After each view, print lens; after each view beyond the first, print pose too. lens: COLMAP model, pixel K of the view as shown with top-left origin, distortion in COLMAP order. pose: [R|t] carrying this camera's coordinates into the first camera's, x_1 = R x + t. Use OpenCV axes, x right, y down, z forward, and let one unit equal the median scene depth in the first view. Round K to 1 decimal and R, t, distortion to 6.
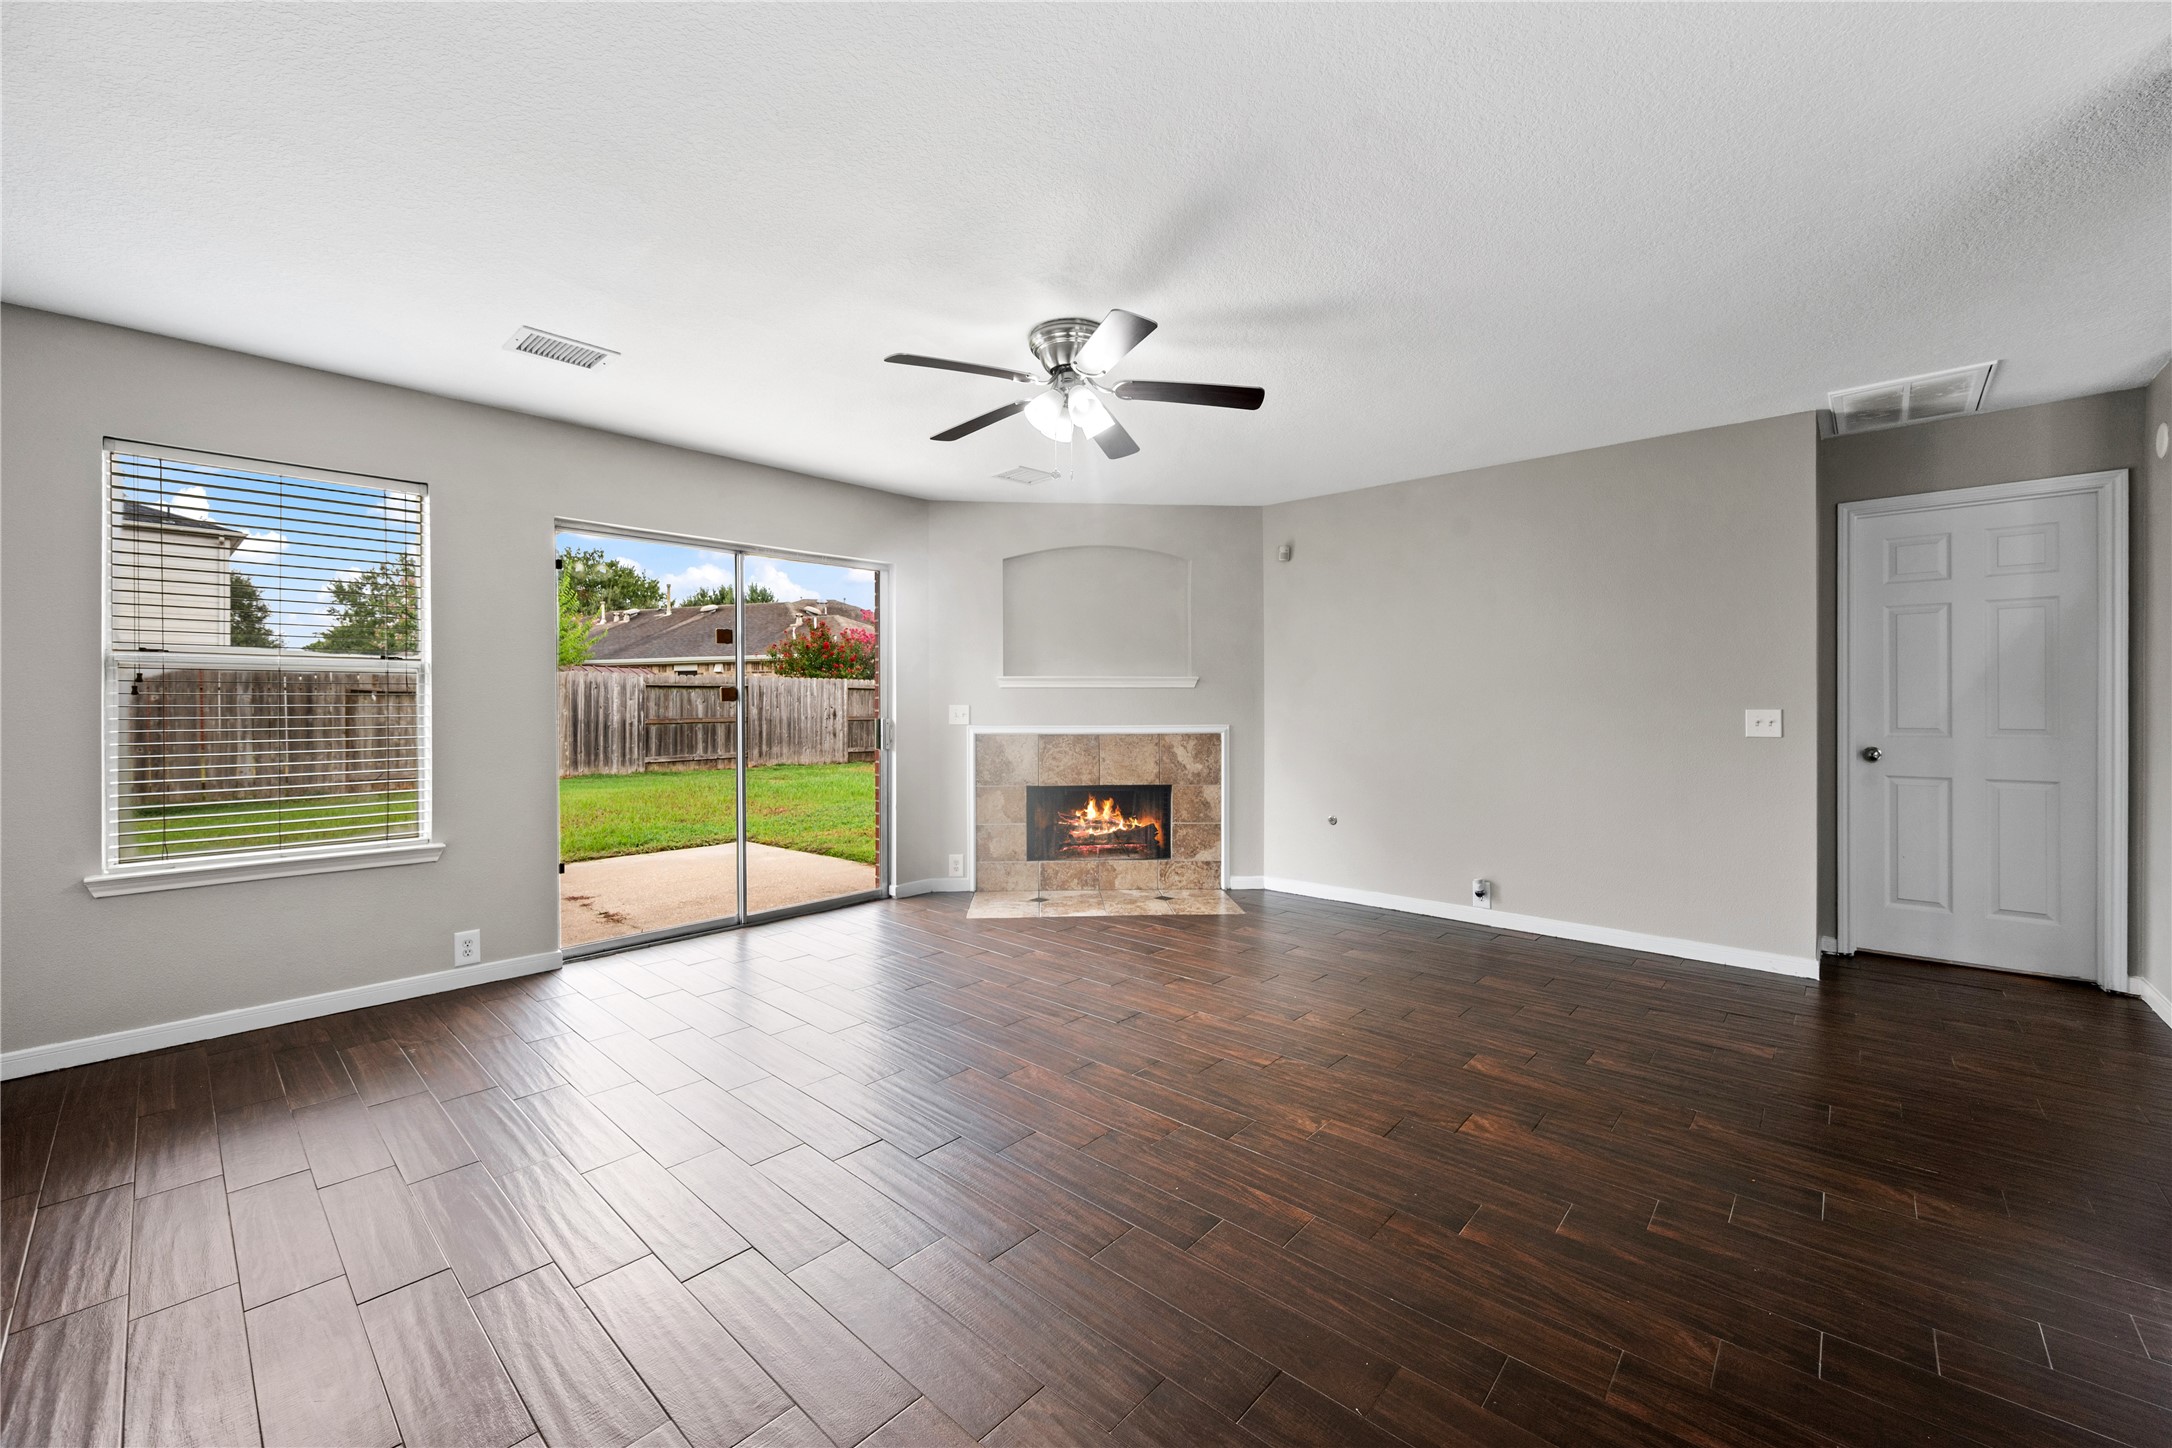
lens RADIAL K [[858.3, 0, 1088.2], [0, 858.3, 709.7], [0, 0, 1]] dist [0.002744, -0.000377]
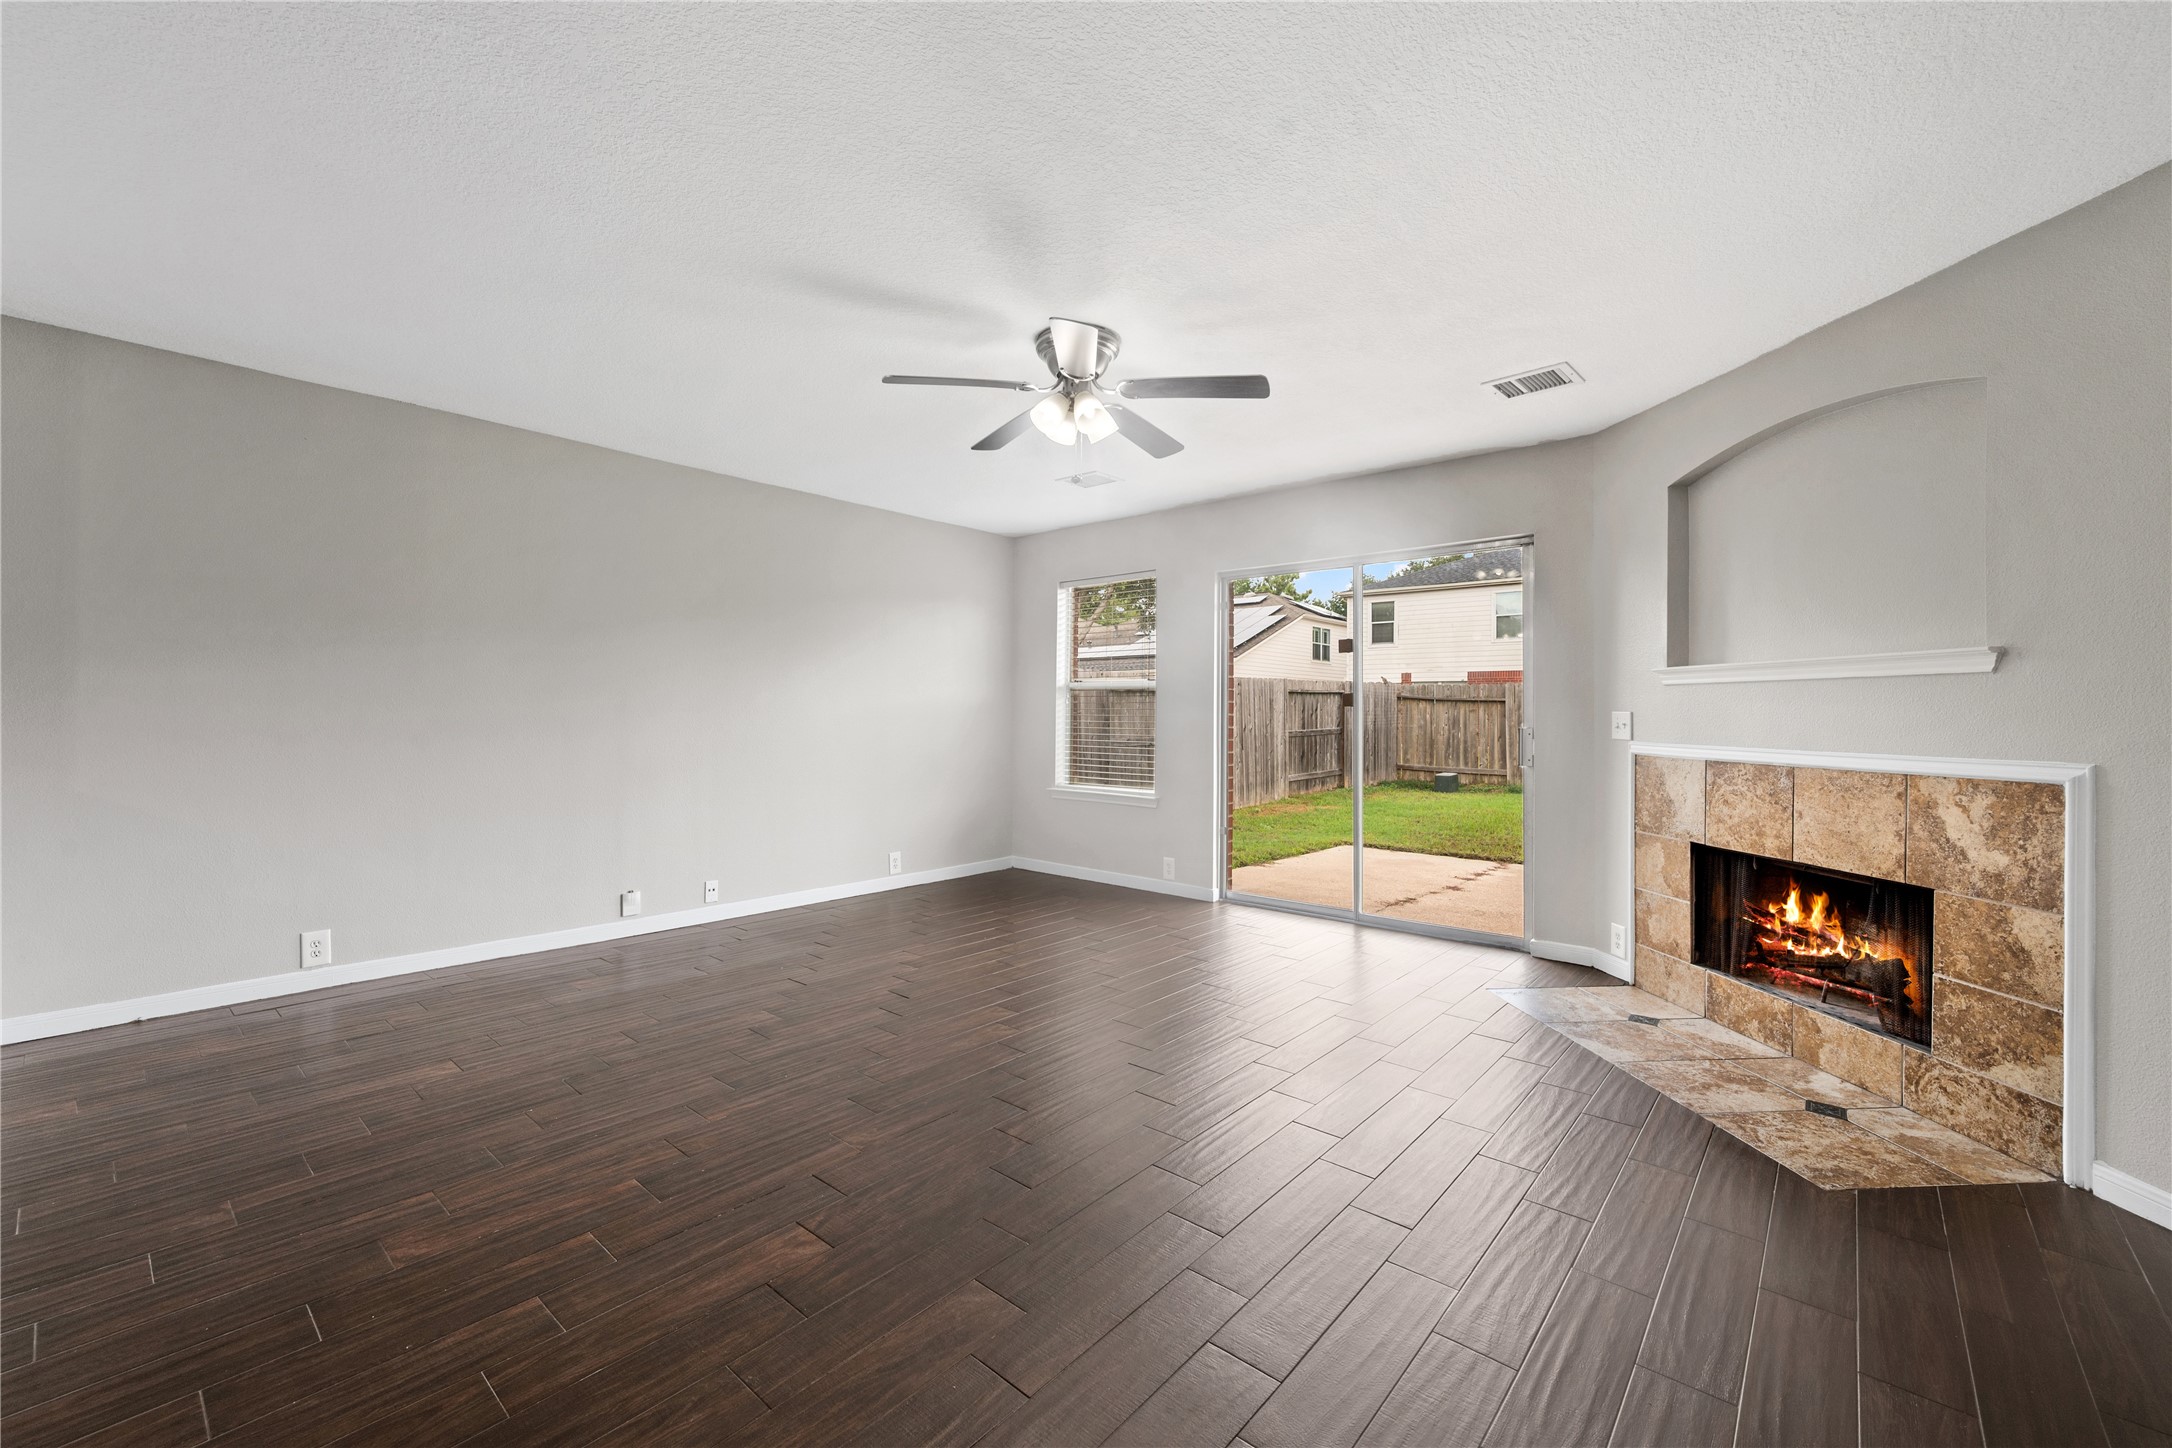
lens RADIAL K [[885.4, 0, 1090.5], [0, 885.4, 702.0], [0, 0, 1]] dist [-0.003098, -0.000085]
pose [[0.021867, -0.008791, -0.999722, 0.556428], [-0.014583, 0.999852, -0.009111, -0.000410], [0.999655, 0.014778, 0.021735, 0.545252]]
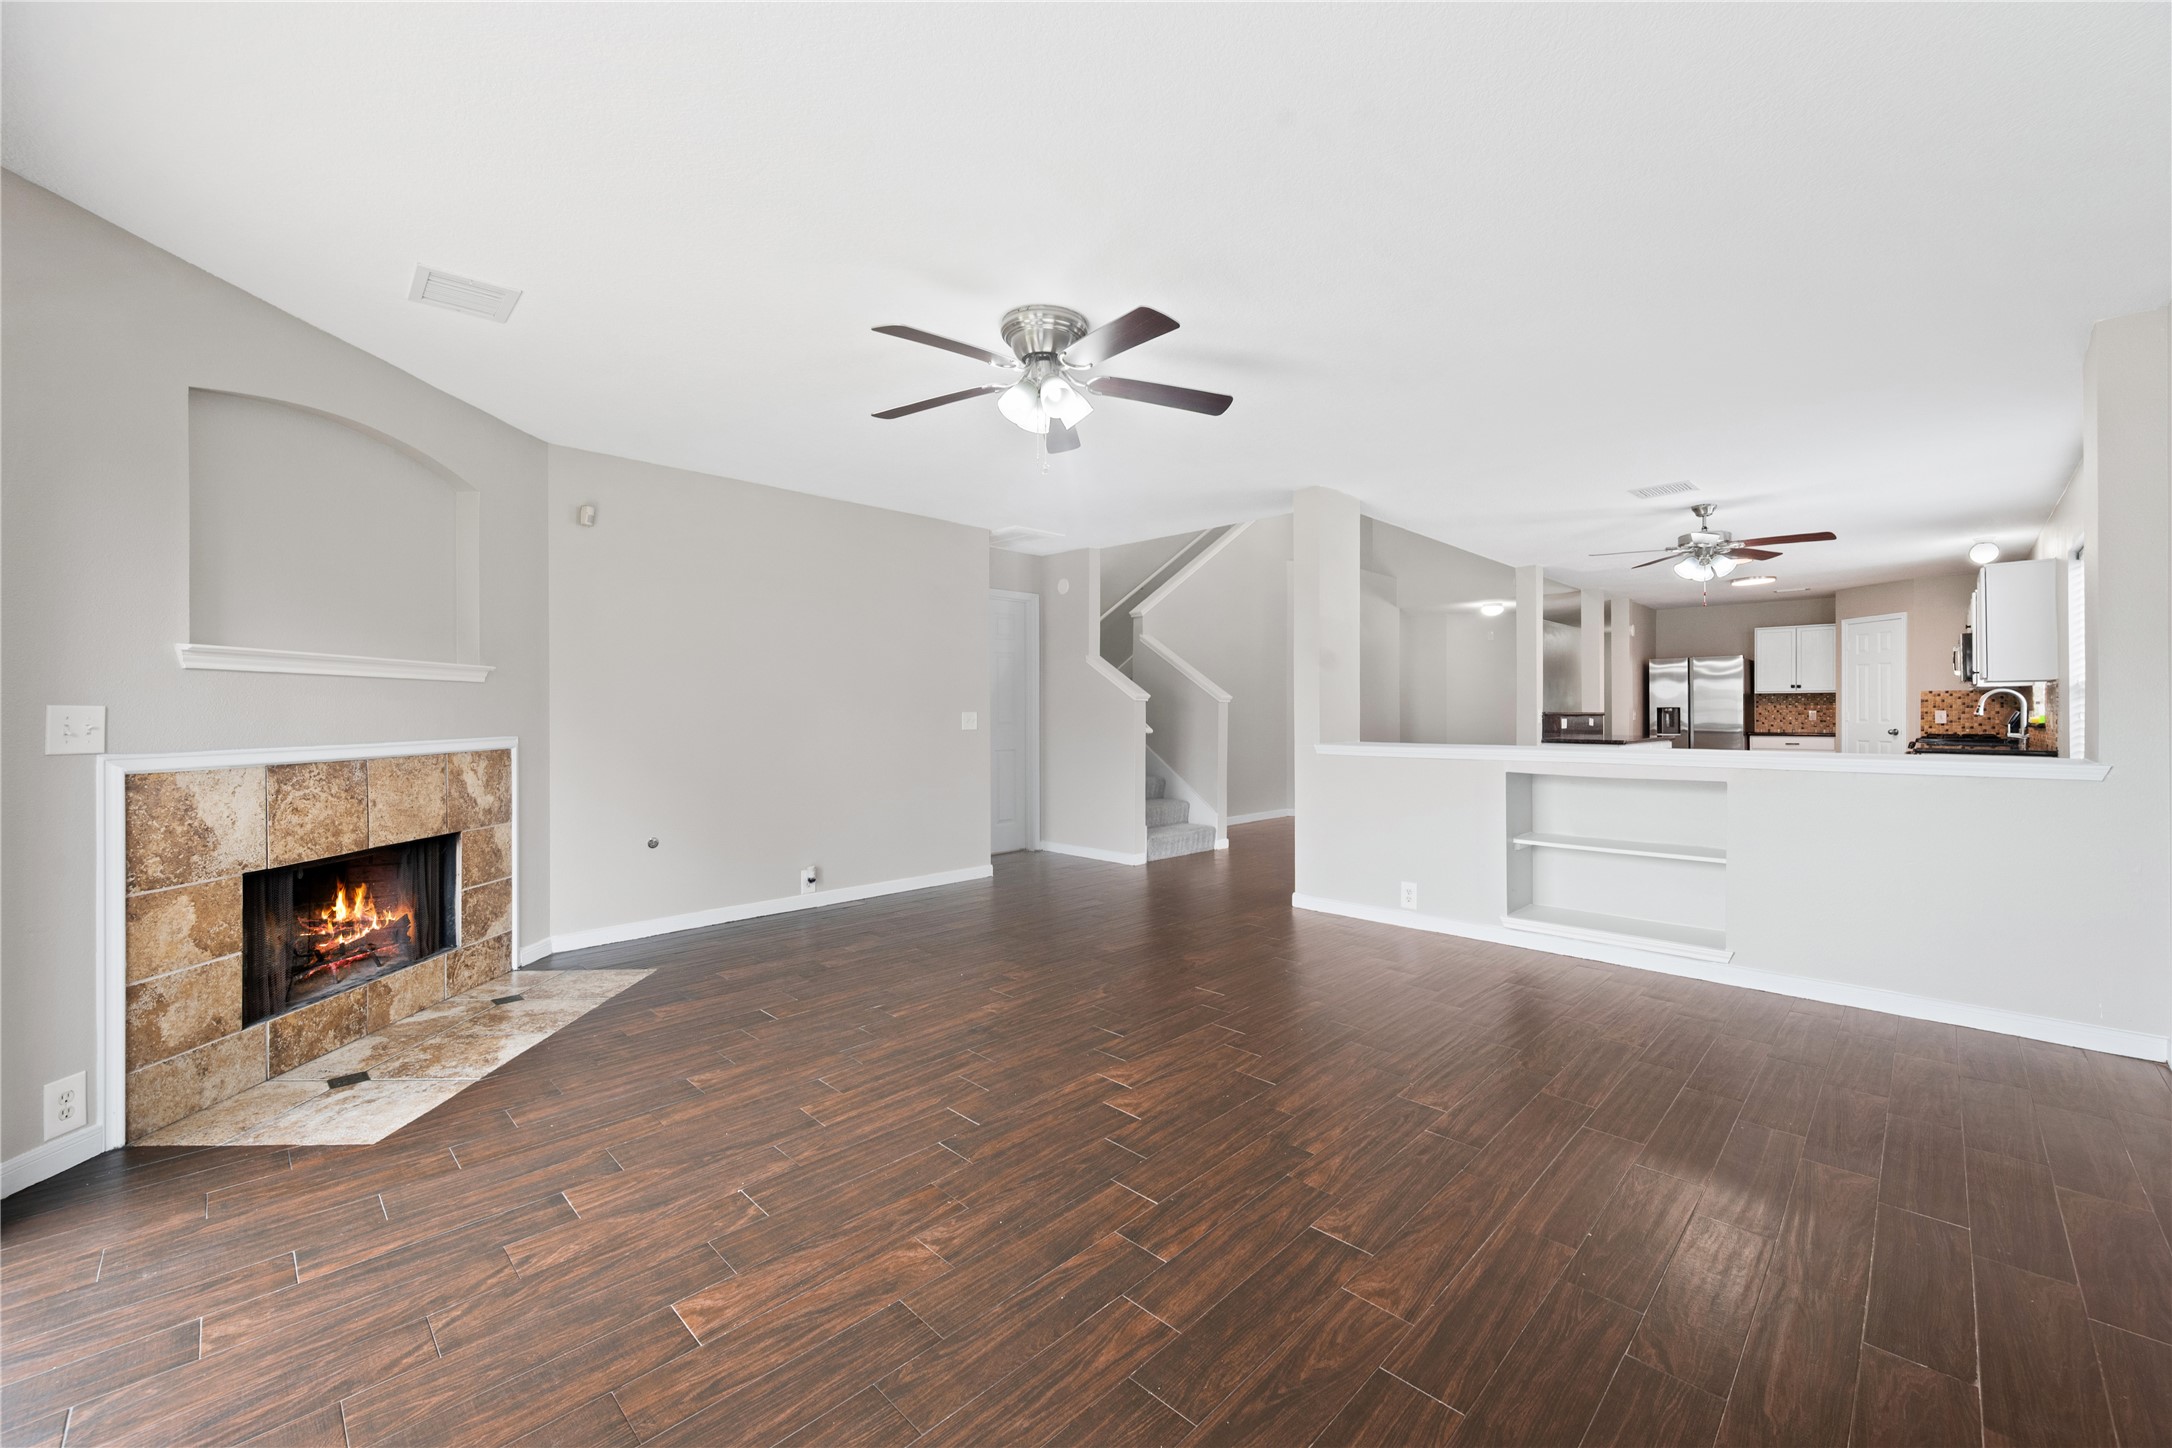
lens RADIAL K [[858.3, 0, 1106.0], [0, 858.3, 709.2], [0, 0, 1]] dist [0.002744, -0.000377]
pose [[0.033468, 0.002913, 0.999436, -0.536187], [0.007899, 0.999964, -0.003180, 0.001405], [-0.999409, 0.008001, 0.033443, 0.493226]]
